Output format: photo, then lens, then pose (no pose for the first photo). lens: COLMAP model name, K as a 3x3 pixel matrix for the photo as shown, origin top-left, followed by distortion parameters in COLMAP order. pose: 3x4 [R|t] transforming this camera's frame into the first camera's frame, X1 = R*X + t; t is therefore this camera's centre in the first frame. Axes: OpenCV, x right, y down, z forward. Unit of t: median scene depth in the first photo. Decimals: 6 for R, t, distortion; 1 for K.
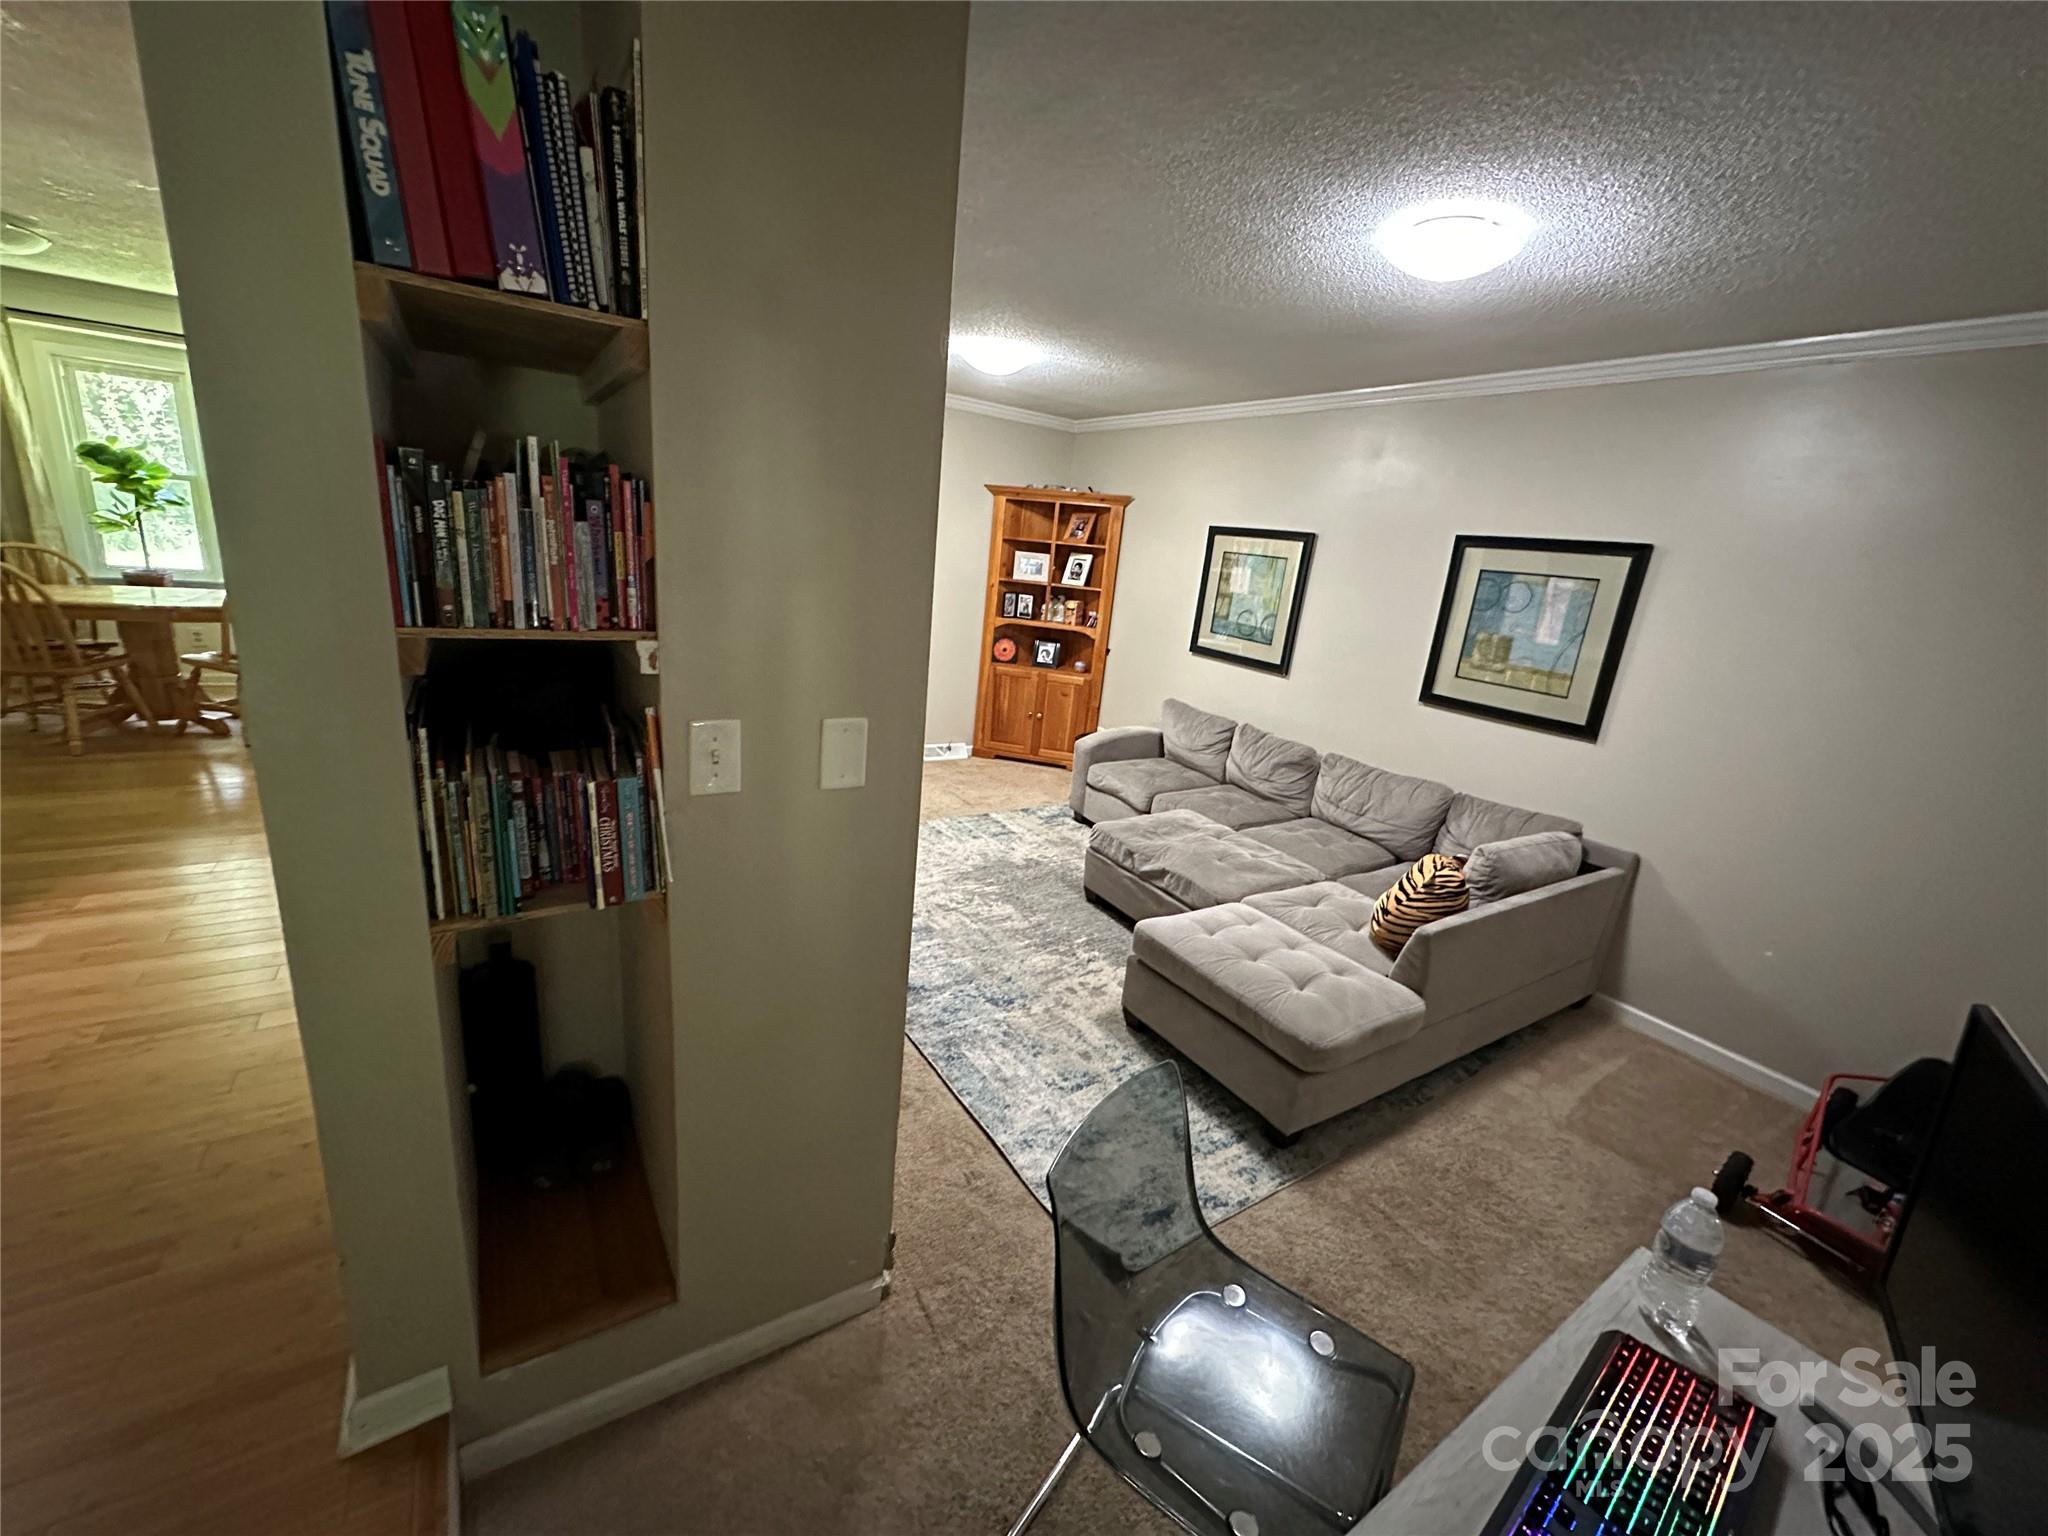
lens RADIAL K [[818.2, 0, 1024.0], [0, 818.2, 768.0], [0, 0, 1]] dist [-0.002162, 0.000337]
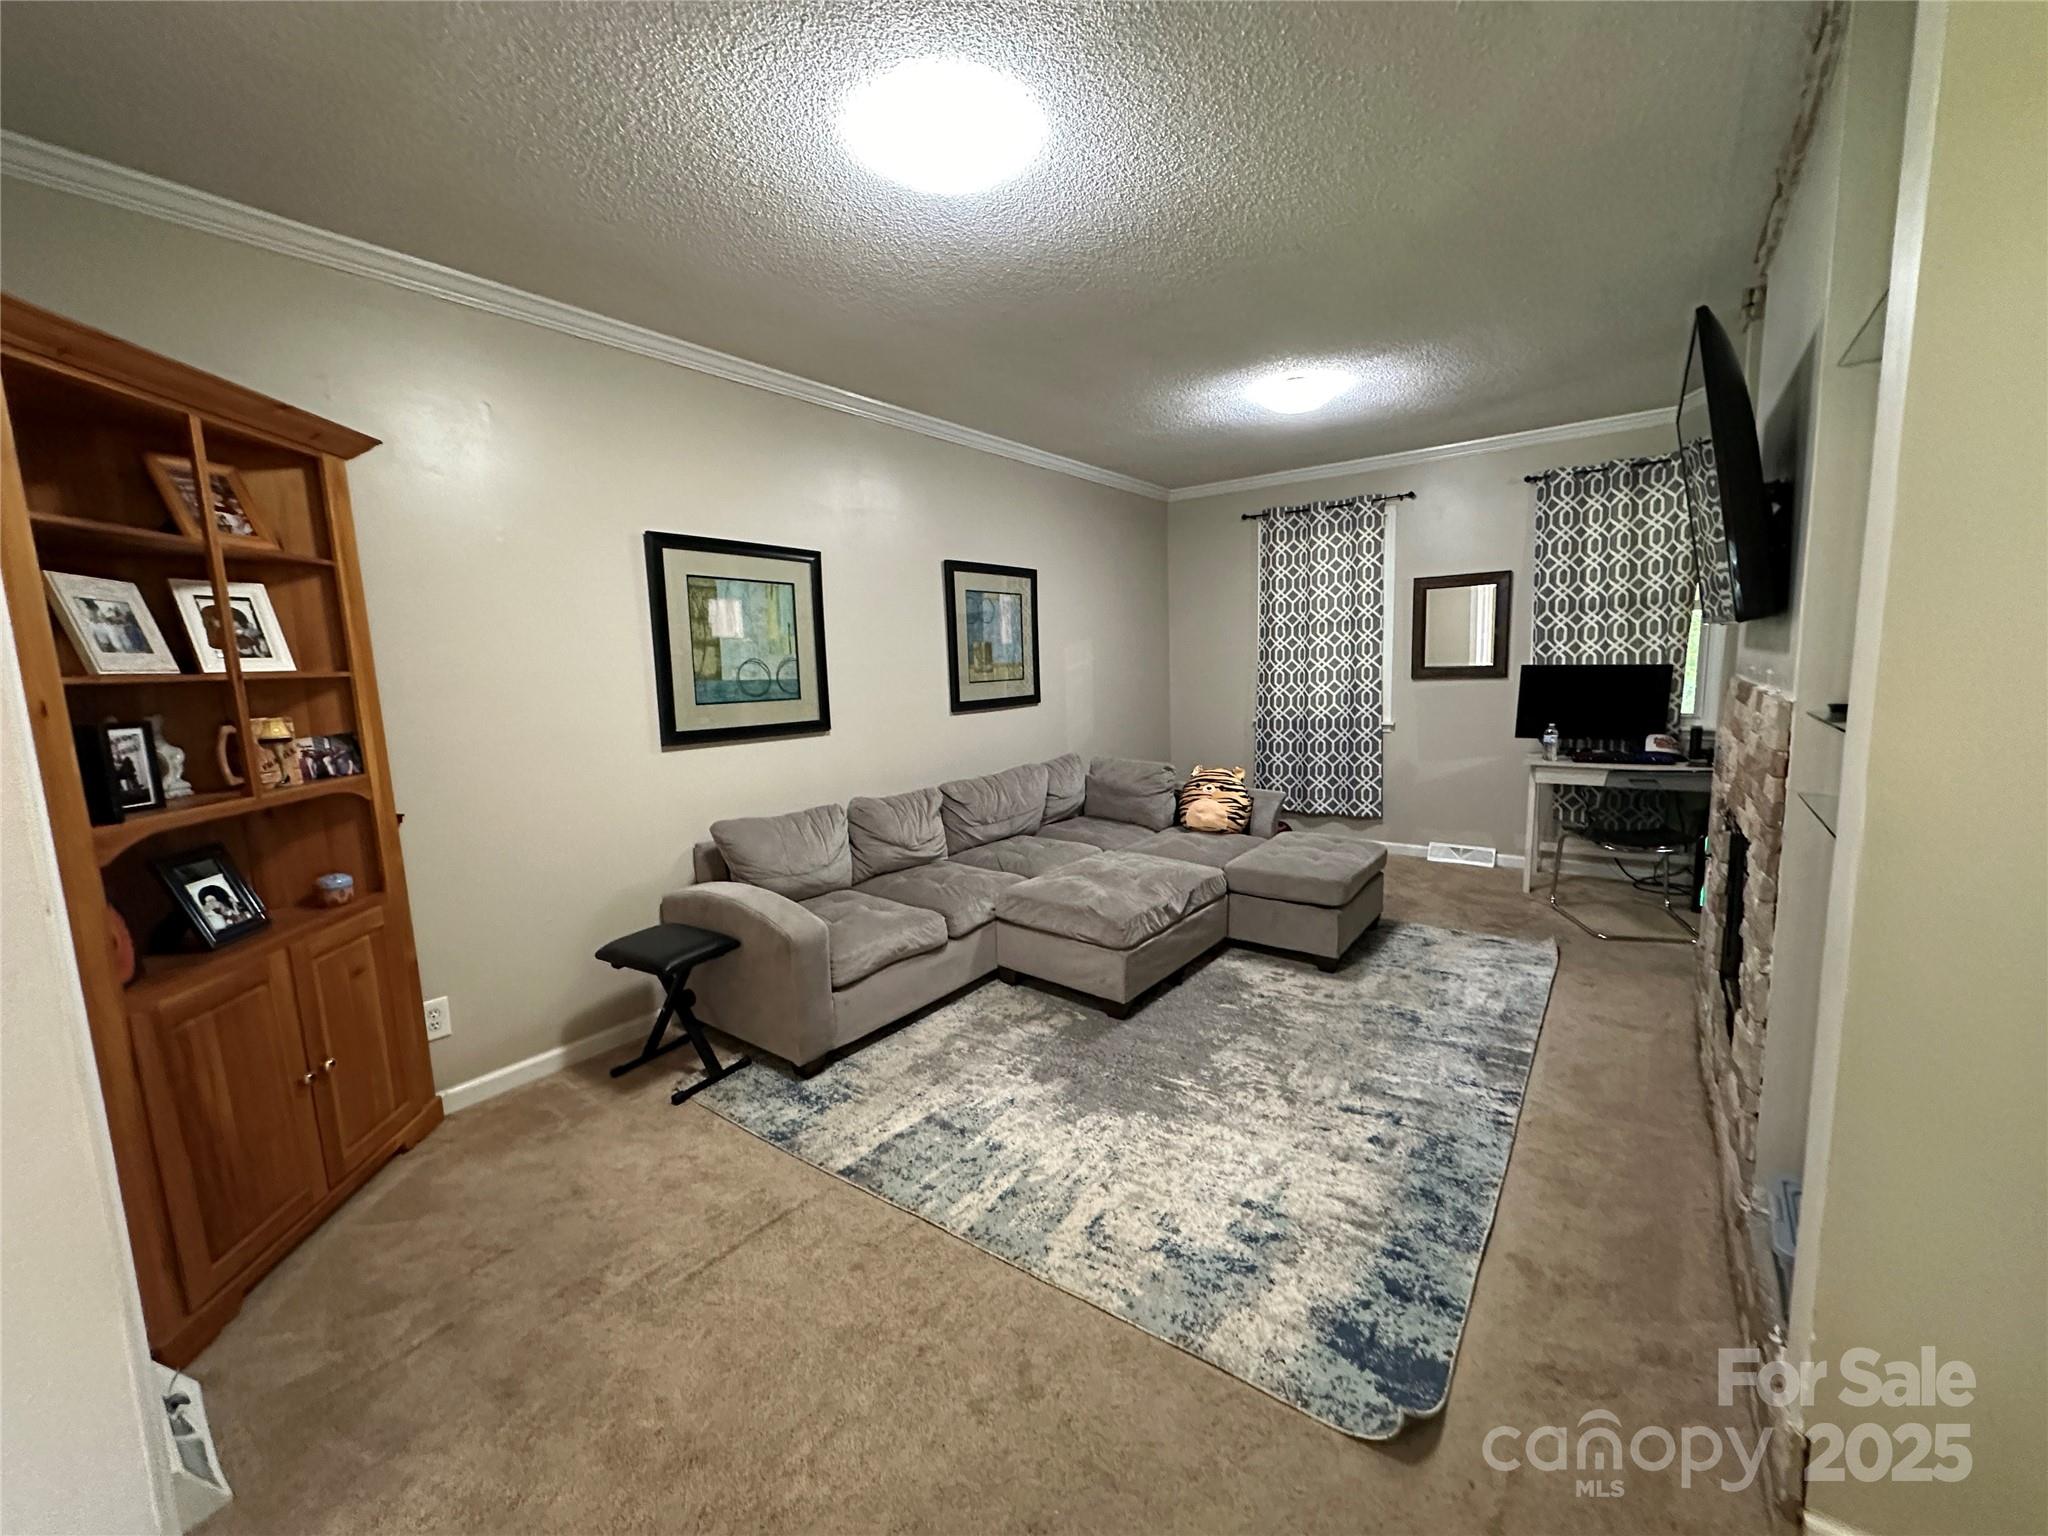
lens RADIAL K [[818.2, 0, 1024.0], [0, 818.2, 768.0], [0, 0, 1]] dist [-0.002162, 0.000337]
pose [[-0.347798, -0.203705, 0.915173, -0.478235], [0.252342, 0.919755, 0.300623, -0.272782], [-0.902973, 0.335493, -0.268485, 1.066782]]
